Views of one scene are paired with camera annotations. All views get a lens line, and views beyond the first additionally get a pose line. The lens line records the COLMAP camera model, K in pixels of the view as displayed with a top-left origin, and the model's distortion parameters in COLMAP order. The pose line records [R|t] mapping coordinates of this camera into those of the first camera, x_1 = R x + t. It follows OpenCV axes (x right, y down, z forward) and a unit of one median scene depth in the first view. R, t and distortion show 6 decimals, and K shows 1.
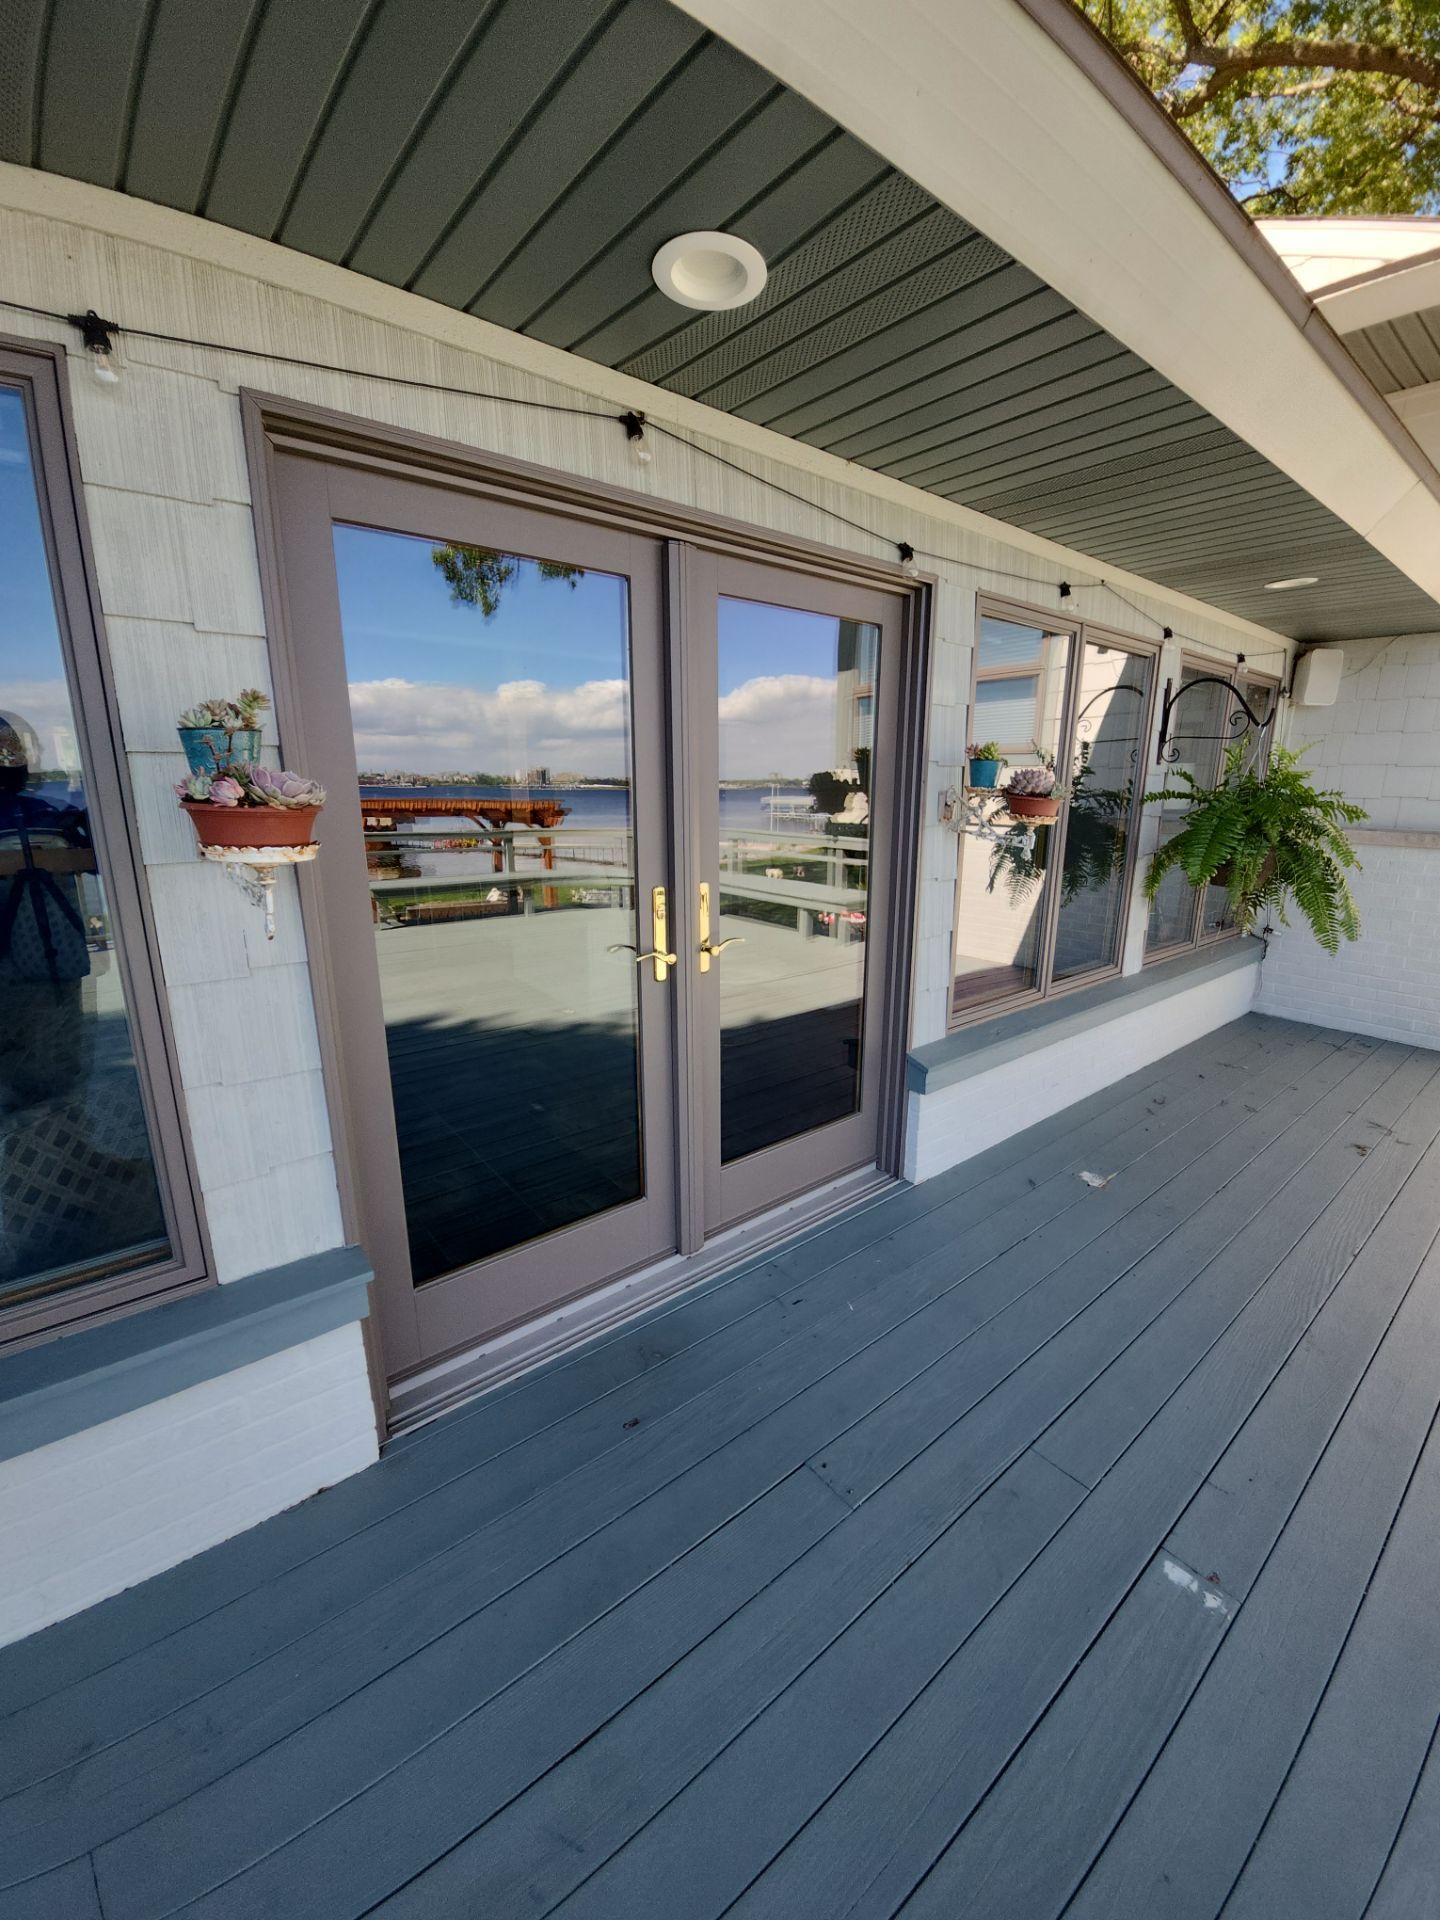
lens RADIAL K [[782.4, 0, 724.9], [0, 782.4, 966.7], [0, 0, 1]] dist [0.000014, -0.011584]
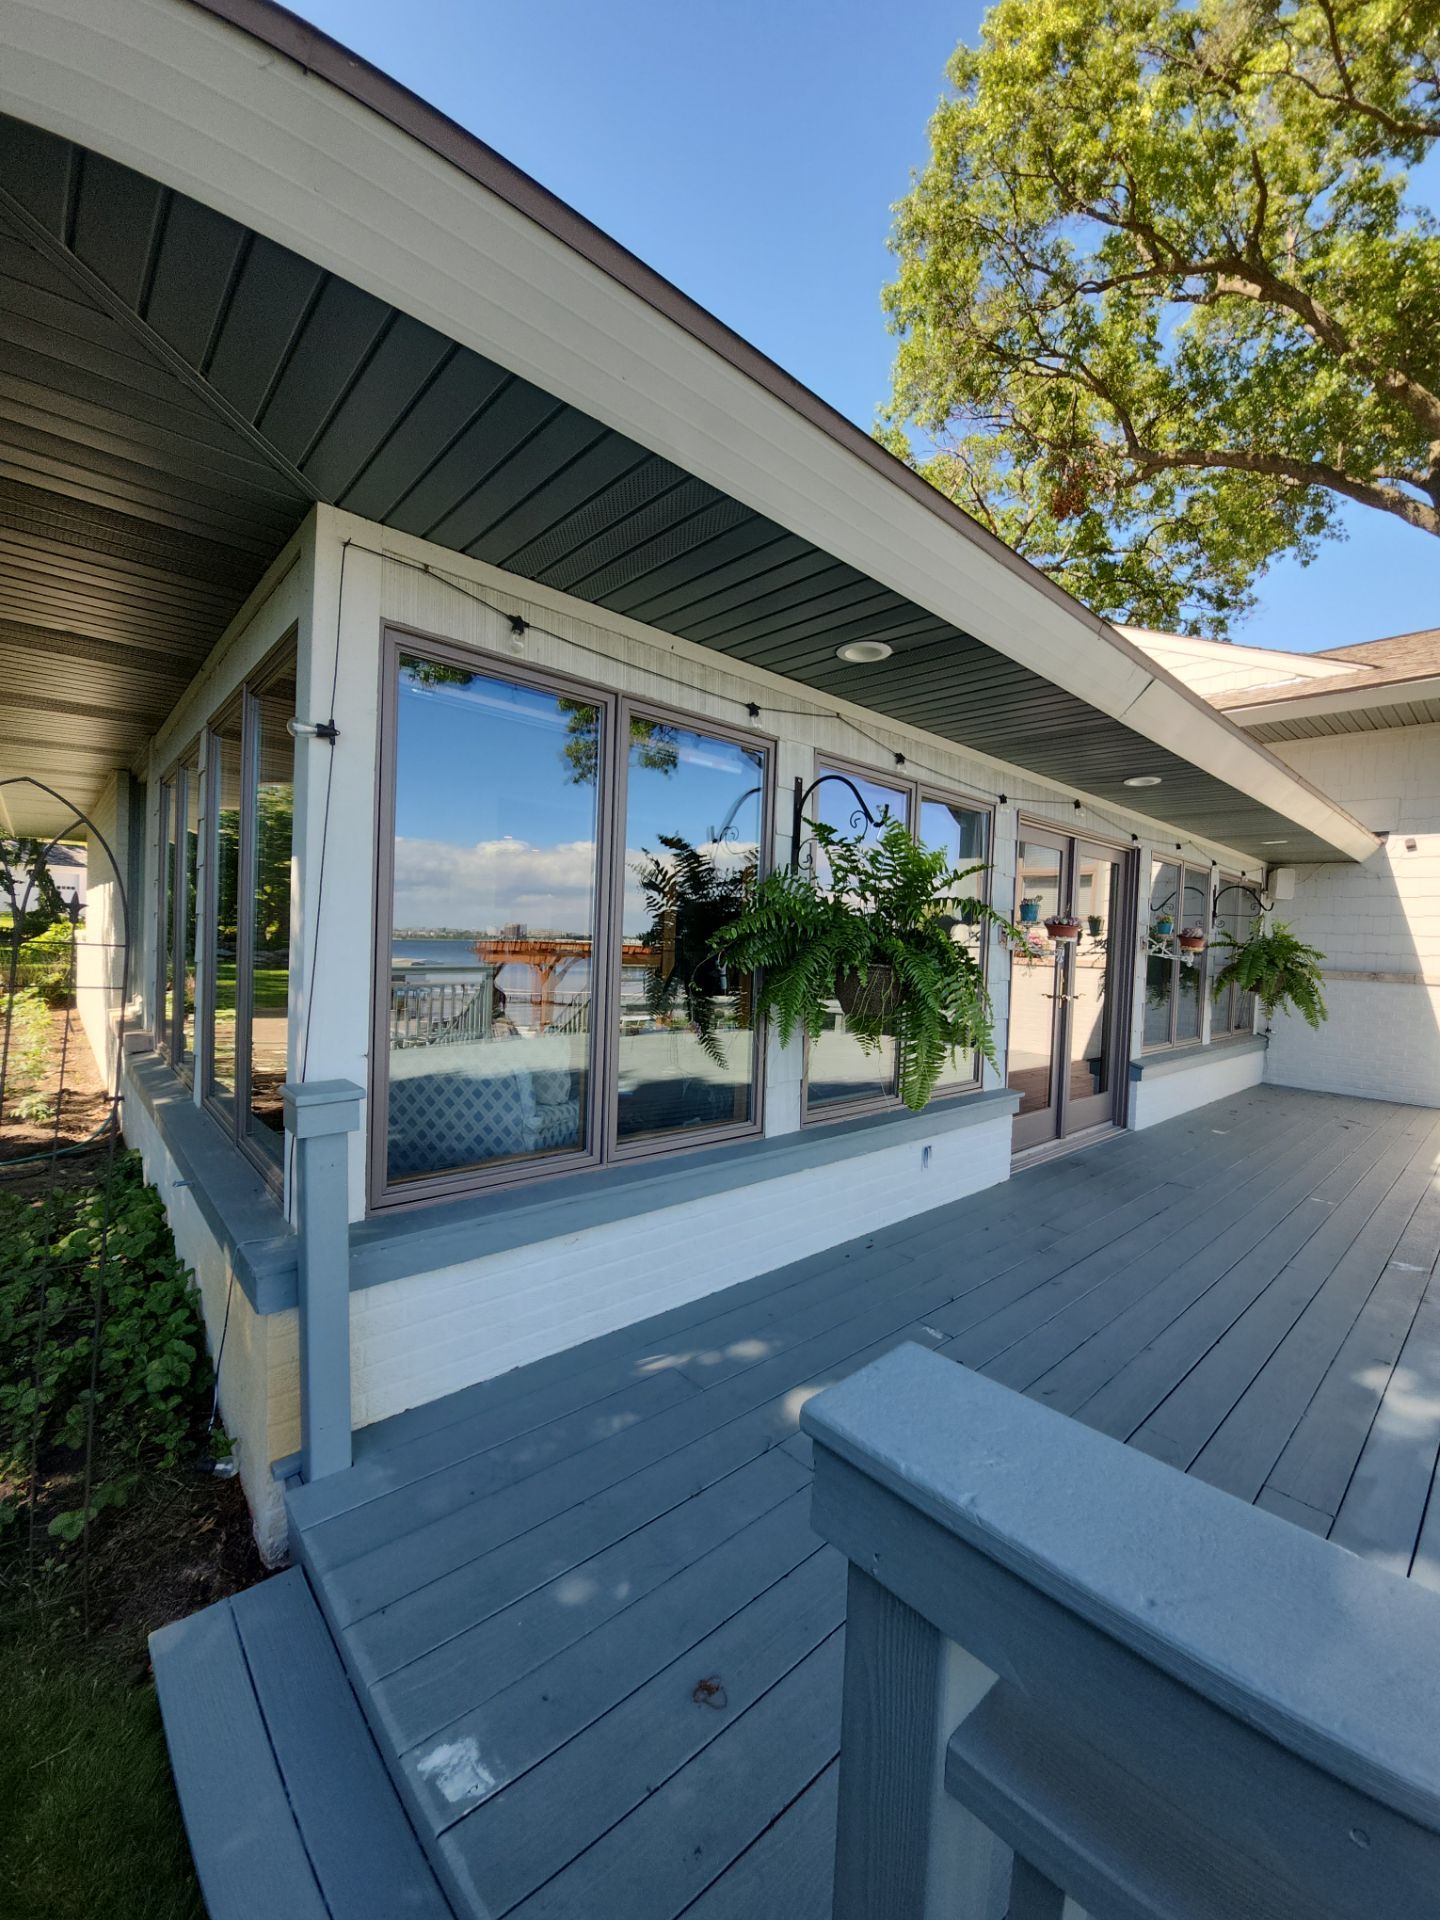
lens RADIAL K [[758.0, 0, 736.5], [0, 758.0, 962.6], [0, 0, 1]] dist [-0.001161, -0.010085]
pose [[0.998270, 0.029850, 0.050659, -0.678017], [-0.019181, 0.979747, -0.199317, 0.205666], [-0.055582, 0.198001, 0.978625, -0.698782]]
